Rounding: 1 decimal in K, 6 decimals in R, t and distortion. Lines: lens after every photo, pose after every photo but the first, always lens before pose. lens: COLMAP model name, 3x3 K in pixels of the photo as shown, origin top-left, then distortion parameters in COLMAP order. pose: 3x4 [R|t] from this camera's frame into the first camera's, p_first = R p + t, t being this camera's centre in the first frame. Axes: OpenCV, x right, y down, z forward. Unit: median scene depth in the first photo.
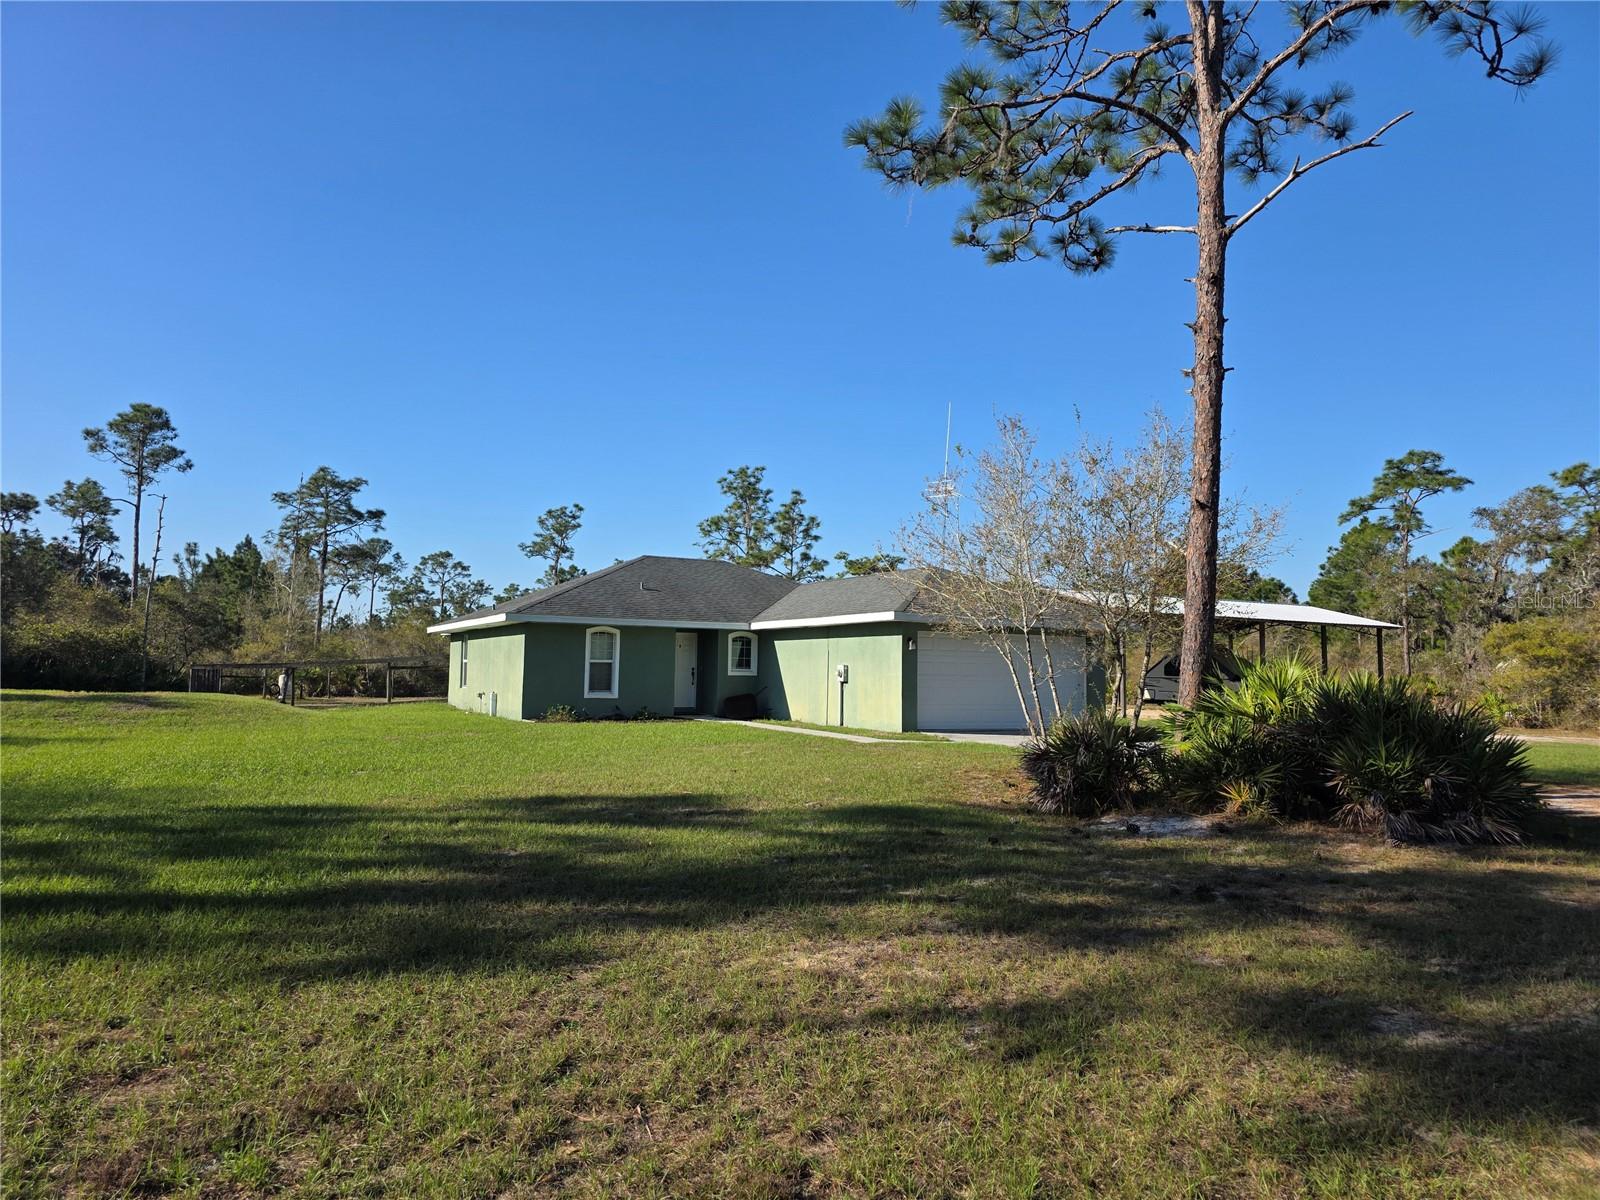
lens RADIAL K [[1075.6, 0, 810.7], [0, 1075.6, 579.6], [0, 0, 1]] dist [0.053594, -0.088572]
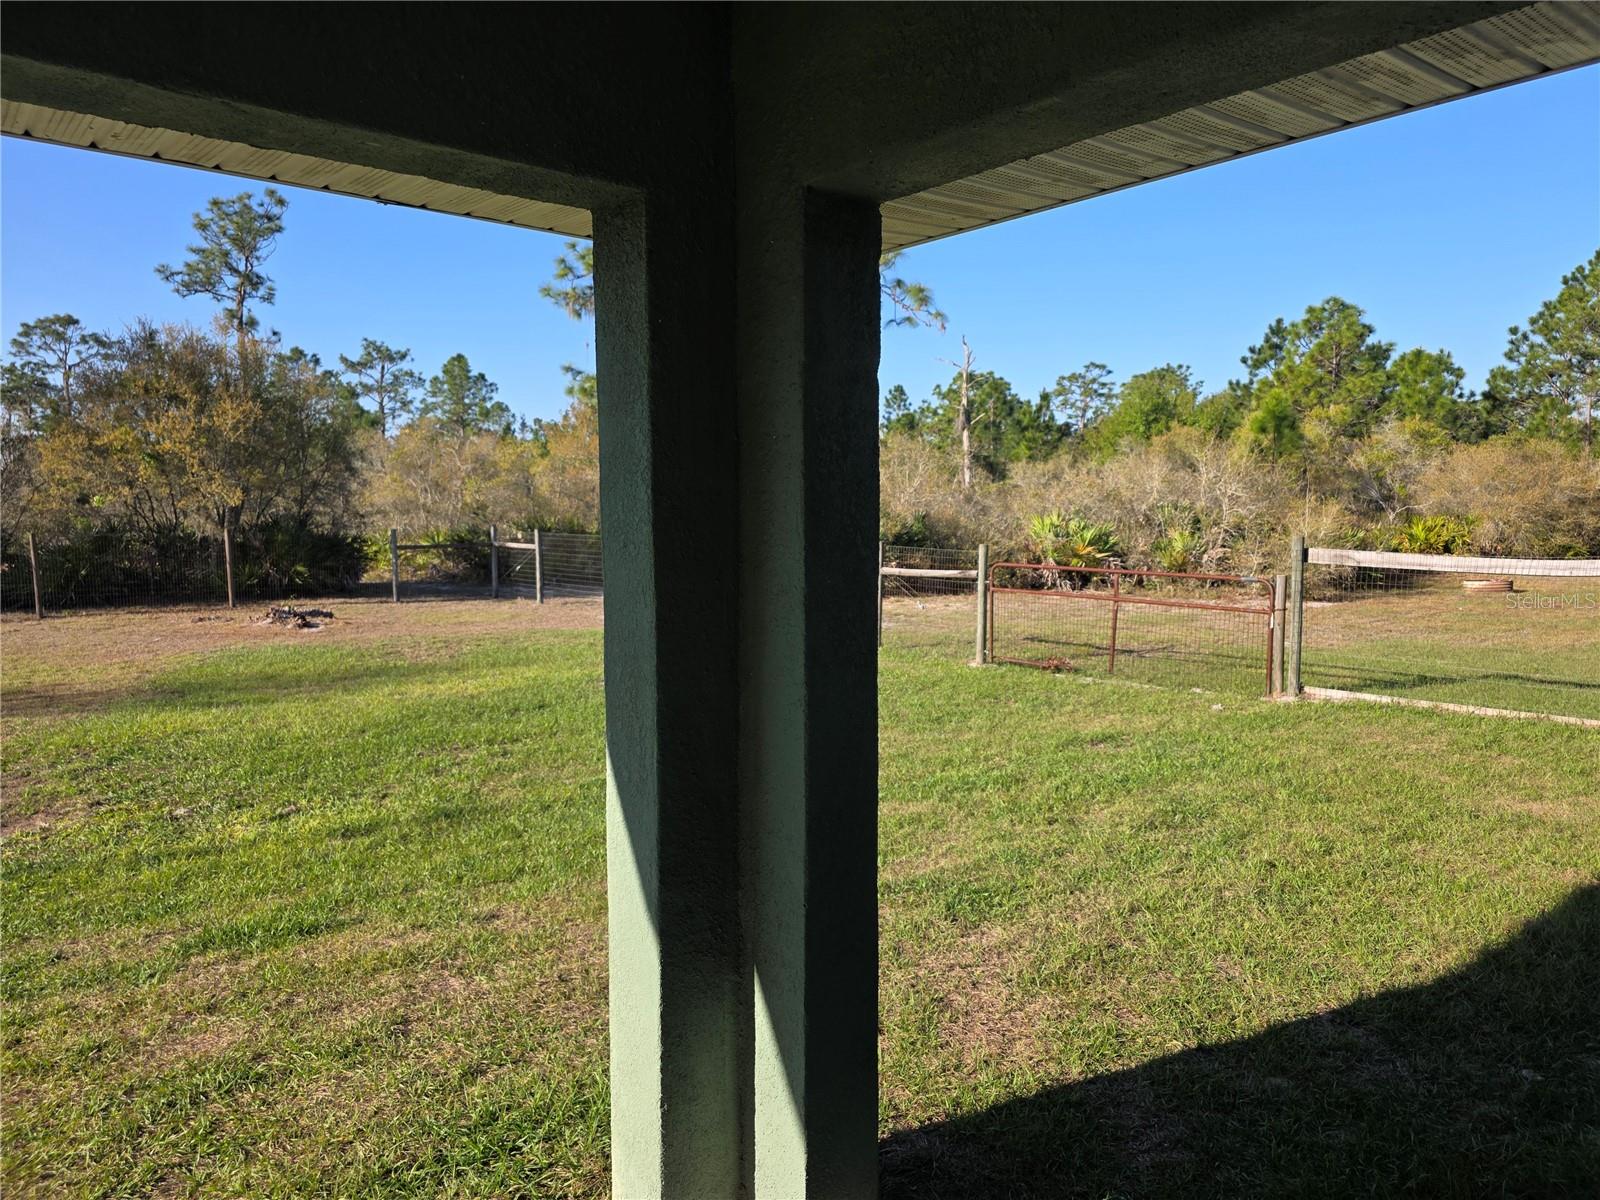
lens RADIAL K [[1067.4, 0, 803.3], [0, 1067.4, 599.0], [0, 0, 1]] dist [0.048001, -0.049693]
pose [[0.979566, -0.036721, 0.197745, -0.487000], [0.000417, 0.983560, 0.180580, 0.195208], [-0.201125, -0.176807, 0.963477, 2.647331]]
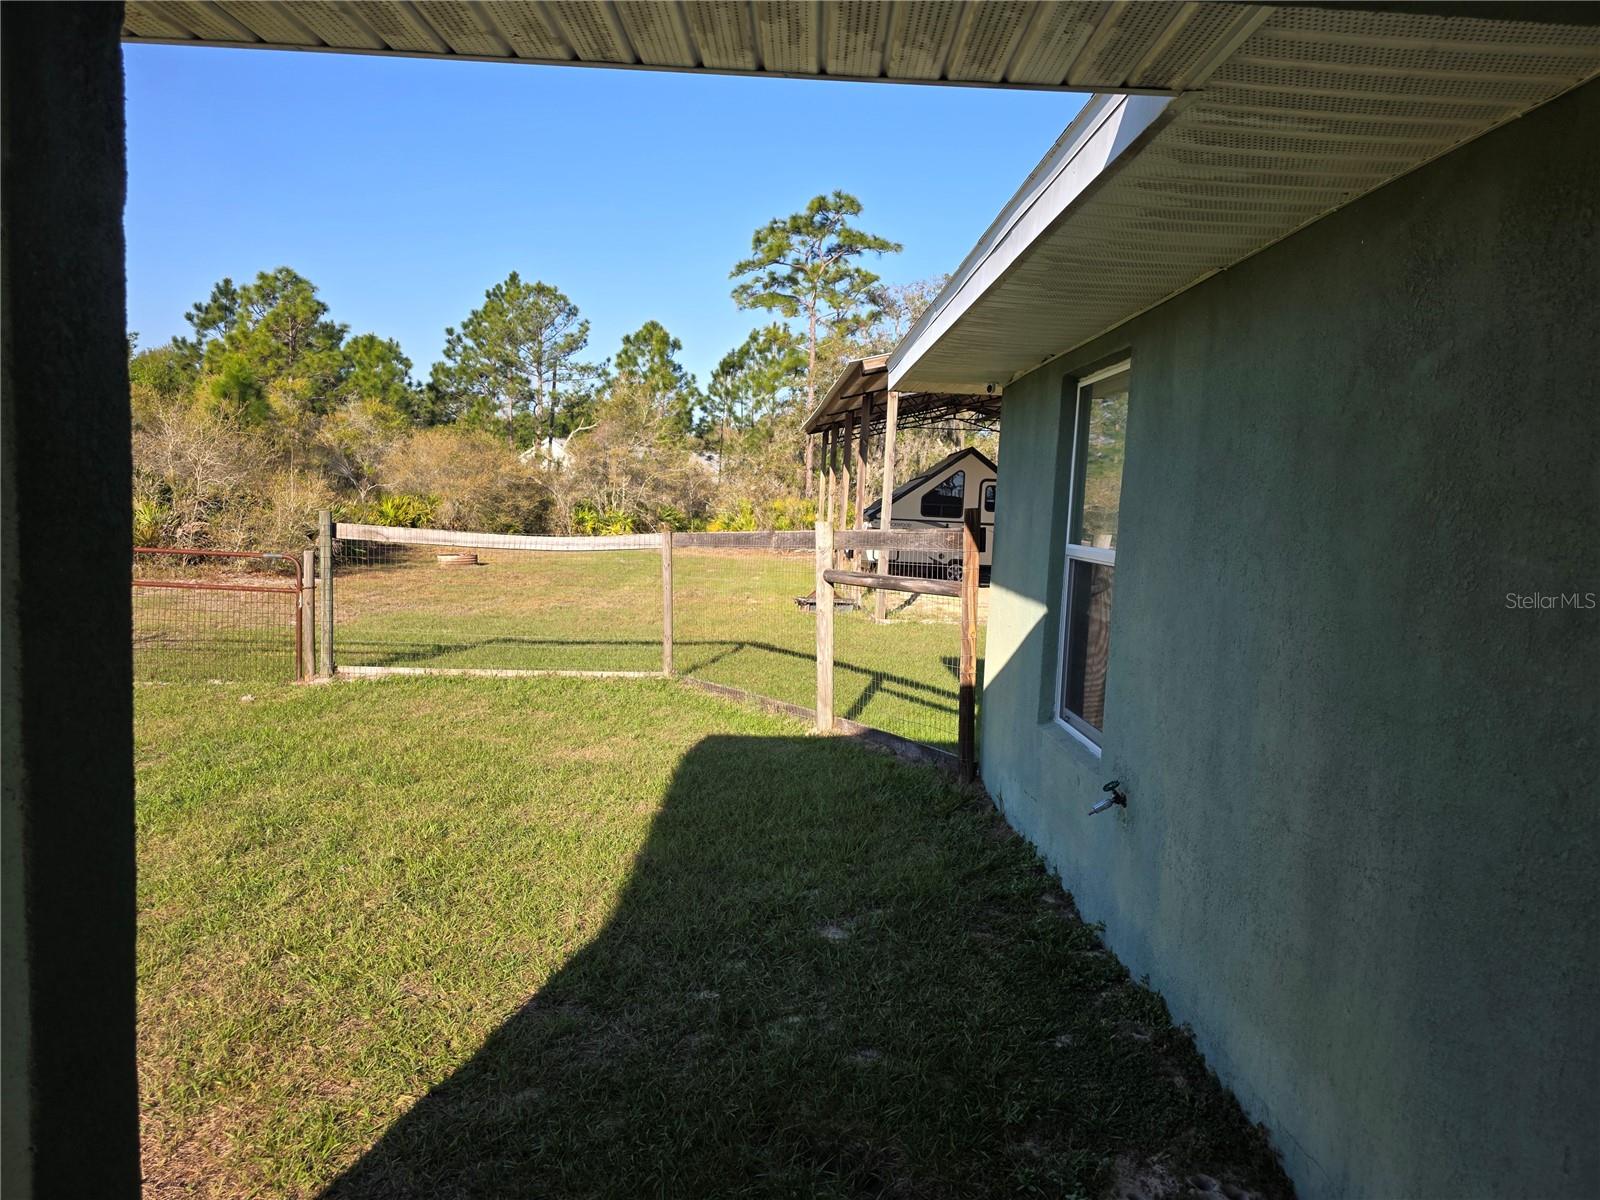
lens RADIAL K [[1067.4, 0, 803.3], [0, 1067.4, 599.0], [0, 0, 1]] dist [0.048001, -0.049693]
pose [[0.436391, -0.079408, 0.896246, -0.502379], [-0.118210, 0.982404, 0.144599, 0.201902], [-0.891958, -0.169047, 0.419325, 2.695351]]
